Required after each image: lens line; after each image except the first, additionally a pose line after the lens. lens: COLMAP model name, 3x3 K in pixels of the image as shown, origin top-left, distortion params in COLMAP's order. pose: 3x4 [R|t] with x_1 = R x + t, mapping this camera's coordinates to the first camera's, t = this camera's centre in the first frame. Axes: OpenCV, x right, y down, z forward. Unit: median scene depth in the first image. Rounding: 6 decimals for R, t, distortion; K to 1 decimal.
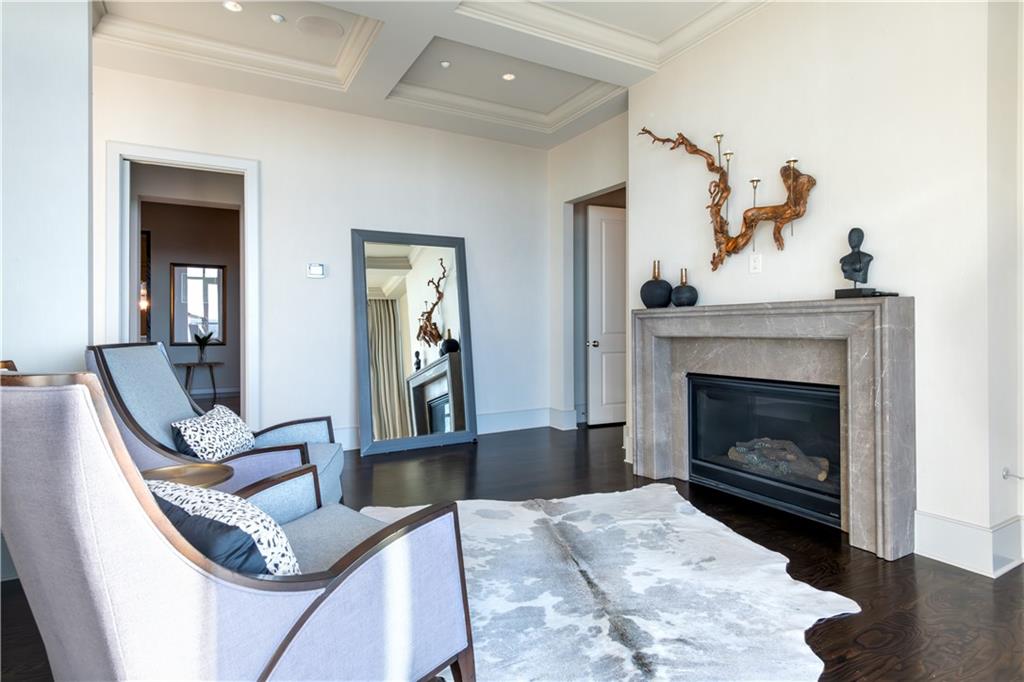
lens RADIAL K [[529.4, 0, 506.9], [0, 529.4, 322.1], [0, 0, 1]] dist [0.032750, 0.000095]
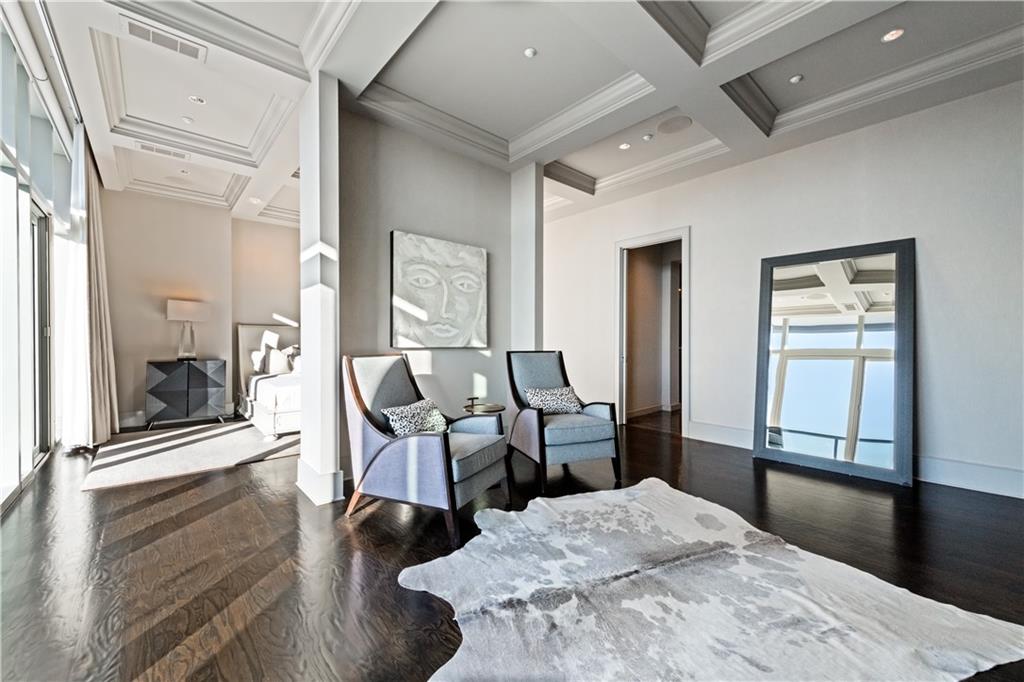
lens RADIAL K [[408.8, 0, 521.0], [0, 408.8, 340.3], [0, 0, 1]] dist [0.019704, -0.008938]
pose [[0.221773, 0.002589, -0.975095, 0.792332], [0.003294, 0.999989, 0.003404, -0.007660], [0.975093, -0.003967, 0.221762, 0.512200]]
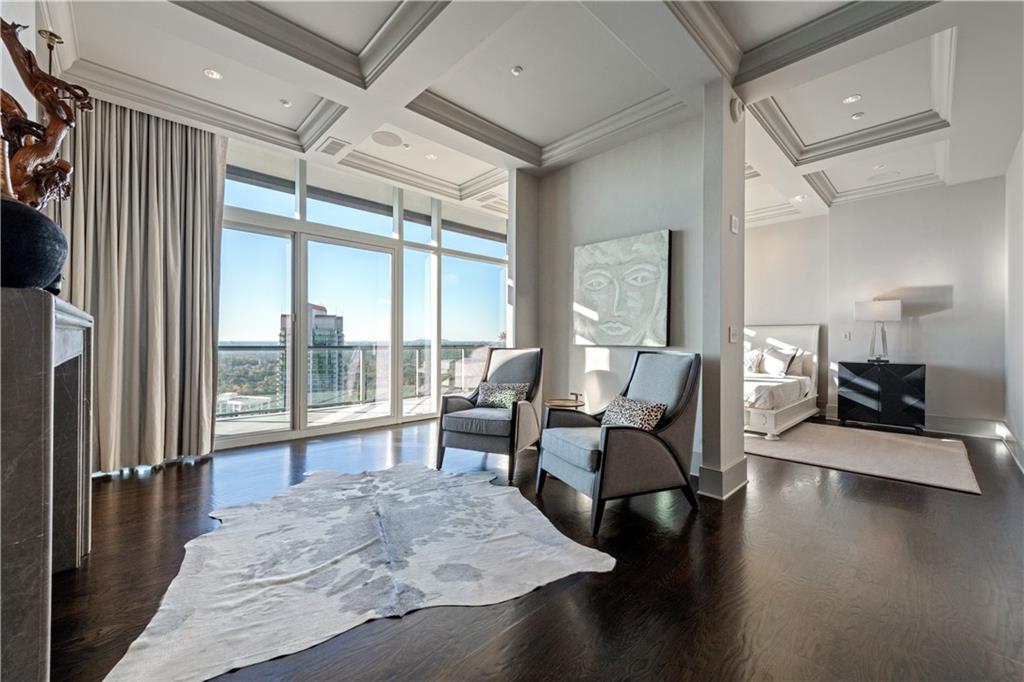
lens RADIAL K [[399.1, 0, 498.2], [0, 399.1, 341.0], [0, 0, 1]] dist [-0.001132, -0.000140]
pose [[-0.975082, -0.000499, -0.221845, 0.057792], [0.000001, 0.999997, -0.002254, 0.008618], [0.221845, -0.002198, -0.975079, 1.834345]]
